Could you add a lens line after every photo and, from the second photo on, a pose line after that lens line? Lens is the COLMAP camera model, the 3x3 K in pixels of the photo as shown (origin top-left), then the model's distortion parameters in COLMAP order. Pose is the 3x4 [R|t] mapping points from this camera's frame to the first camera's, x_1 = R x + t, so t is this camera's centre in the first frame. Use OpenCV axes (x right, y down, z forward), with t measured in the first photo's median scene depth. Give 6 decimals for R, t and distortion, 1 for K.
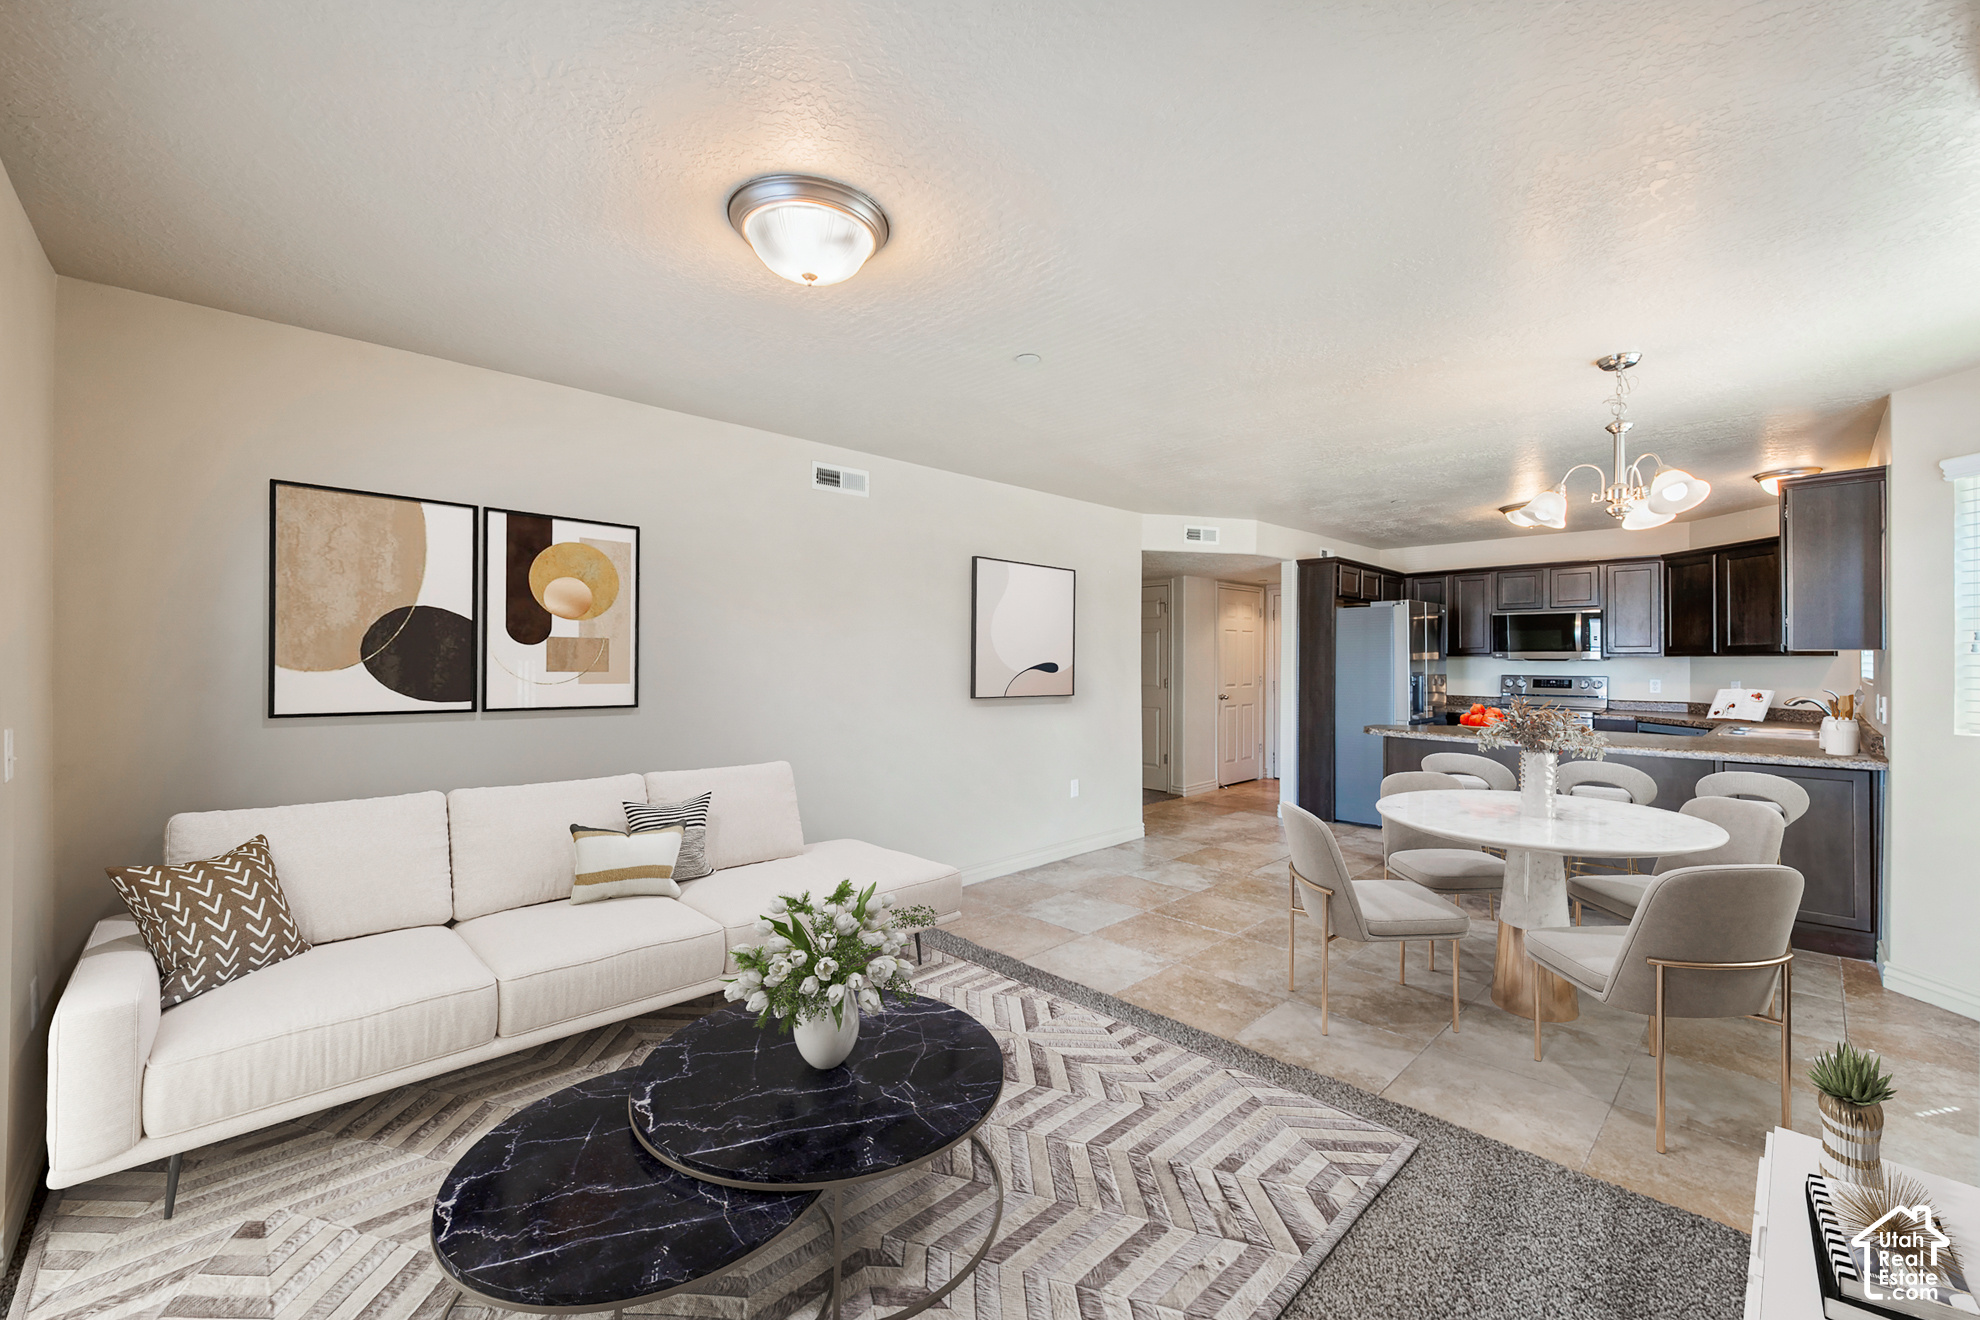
lens RADIAL K [[777.6, 0, 986.4], [0, 777.6, 662.3], [0, 0, 1]] dist [0.003112, -0.000694]
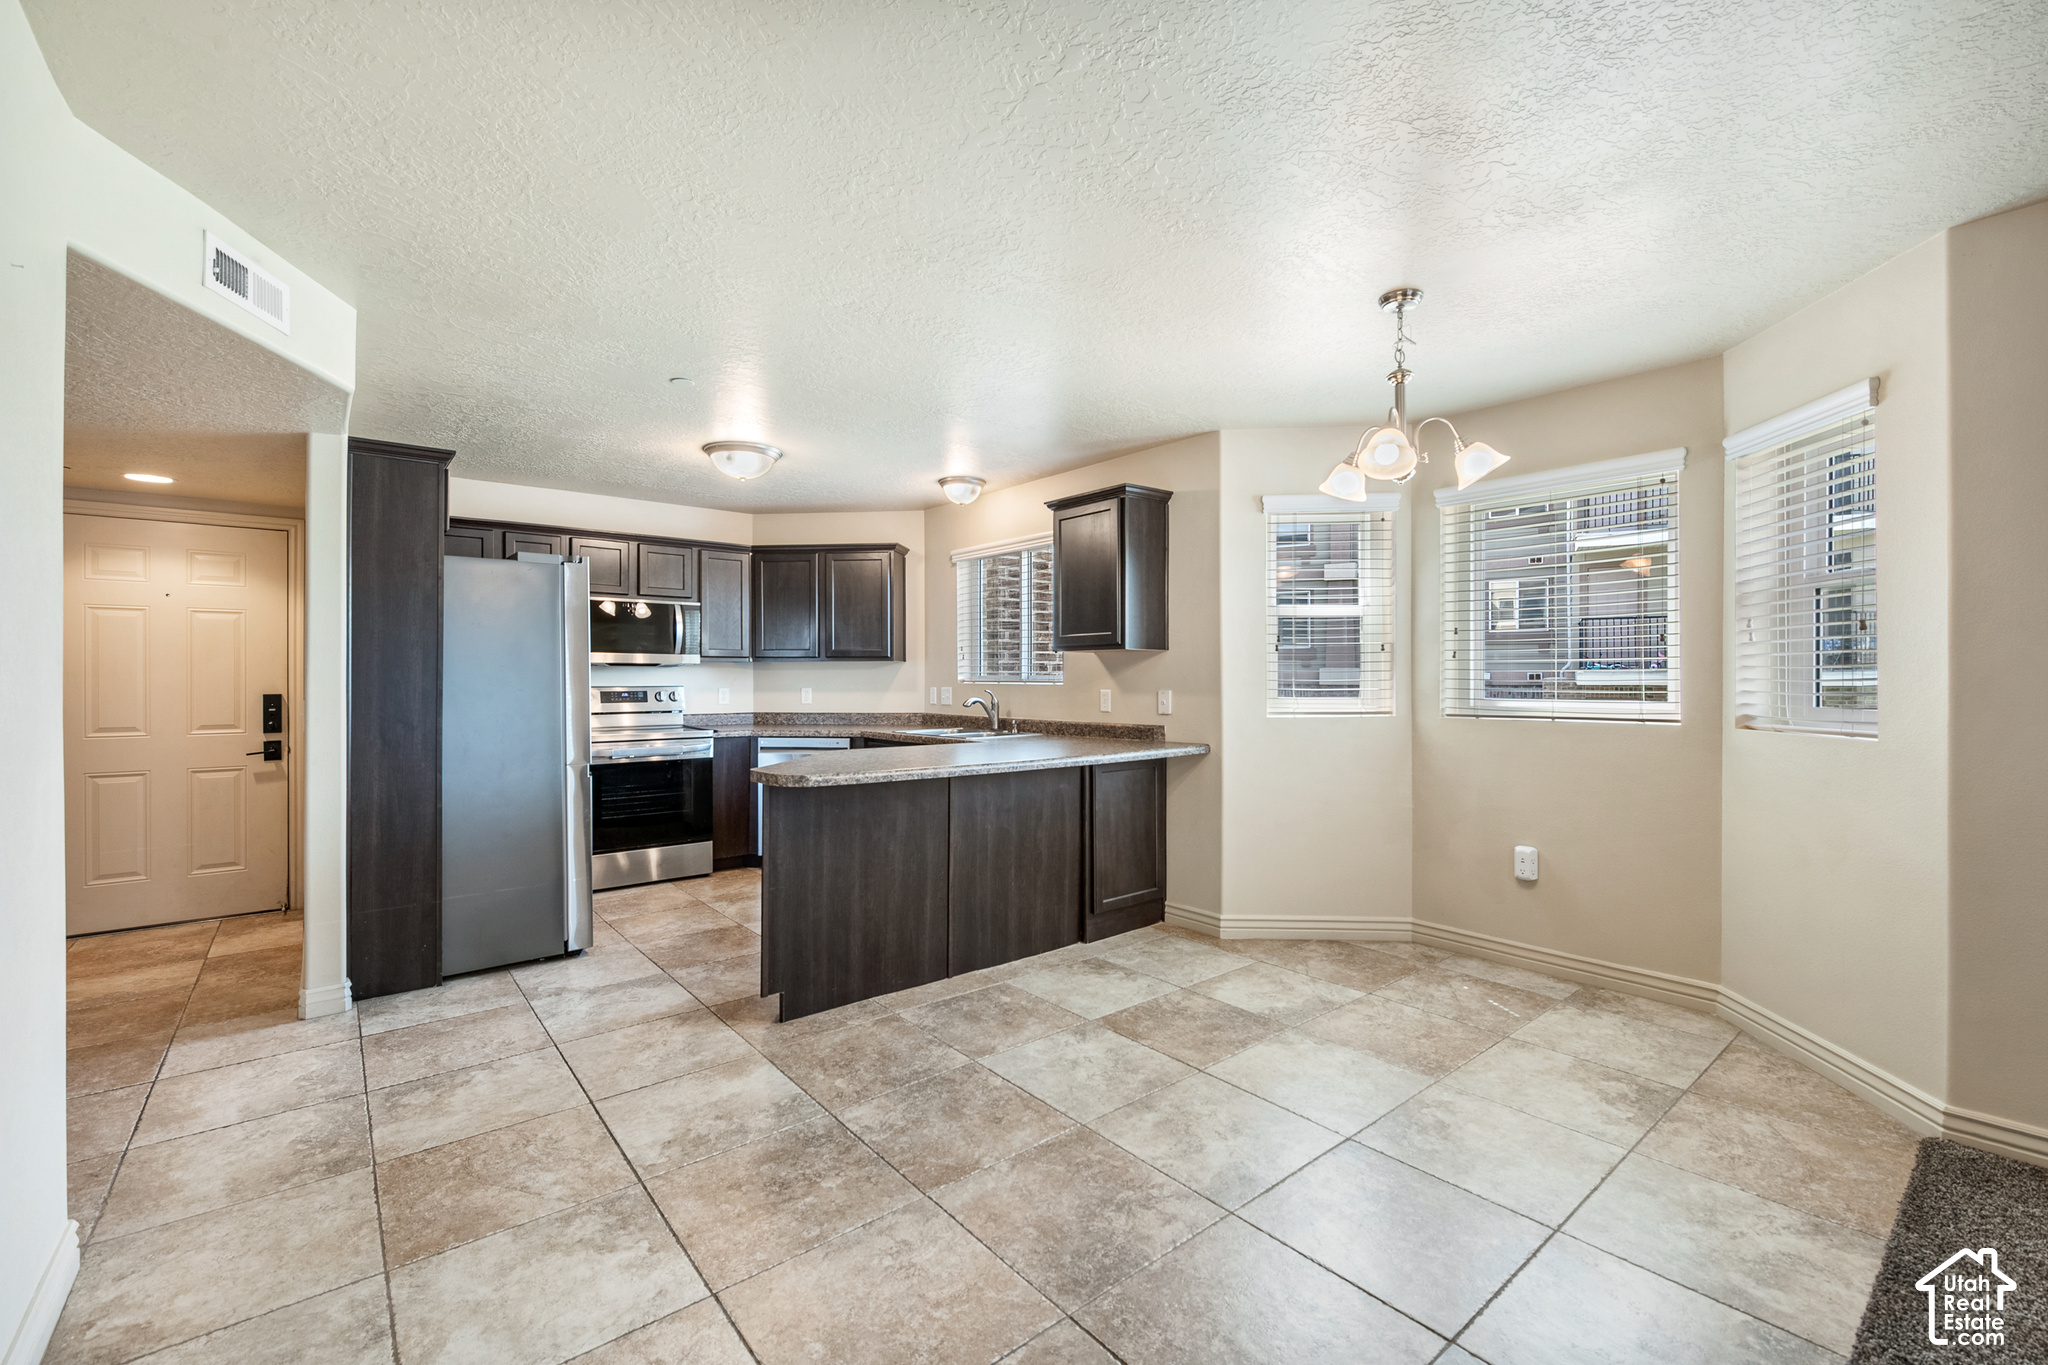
lens RADIAL K [[853.5, 0, 1024.8], [0, 853.5, 669.5], [0, 0, 1]] dist [0.000741, -0.001035]
pose [[0.057765, 0.009773, 0.998282, -0.082517], [0.011999, 0.999873, -0.010483, 0.015981], [-0.998258, 0.012584, 0.057640, 0.636432]]
